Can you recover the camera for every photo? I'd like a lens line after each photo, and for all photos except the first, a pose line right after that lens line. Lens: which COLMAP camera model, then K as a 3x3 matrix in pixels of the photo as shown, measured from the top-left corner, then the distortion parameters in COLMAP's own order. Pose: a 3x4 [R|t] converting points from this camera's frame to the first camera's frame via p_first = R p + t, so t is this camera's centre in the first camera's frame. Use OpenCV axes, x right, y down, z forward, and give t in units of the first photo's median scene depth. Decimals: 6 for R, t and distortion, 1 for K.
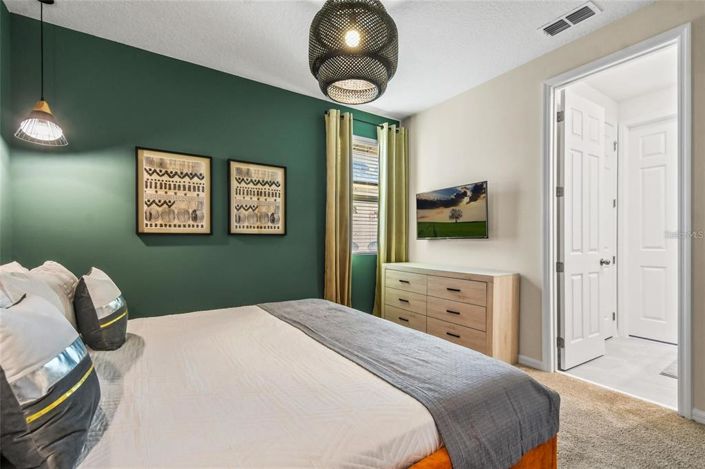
lens RADIAL K [[320.6, 0, 355.2], [0, 320.6, 238.6], [0, 0, 1]] dist [0.015592, -0.000699]
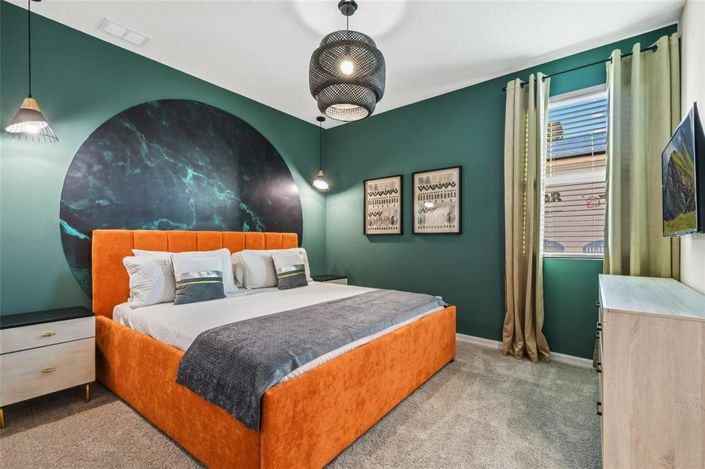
lens RADIAL K [[320.6, 0, 355.6], [0, 320.6, 236.1], [0, 0, 1]] dist [0.015592, -0.000699]
pose [[0.290253, -0.007982, -0.956917, 0.713112], [0.005845, 0.999961, -0.006568, 0.001795], [0.956932, -0.003687, 0.290289, 0.433296]]
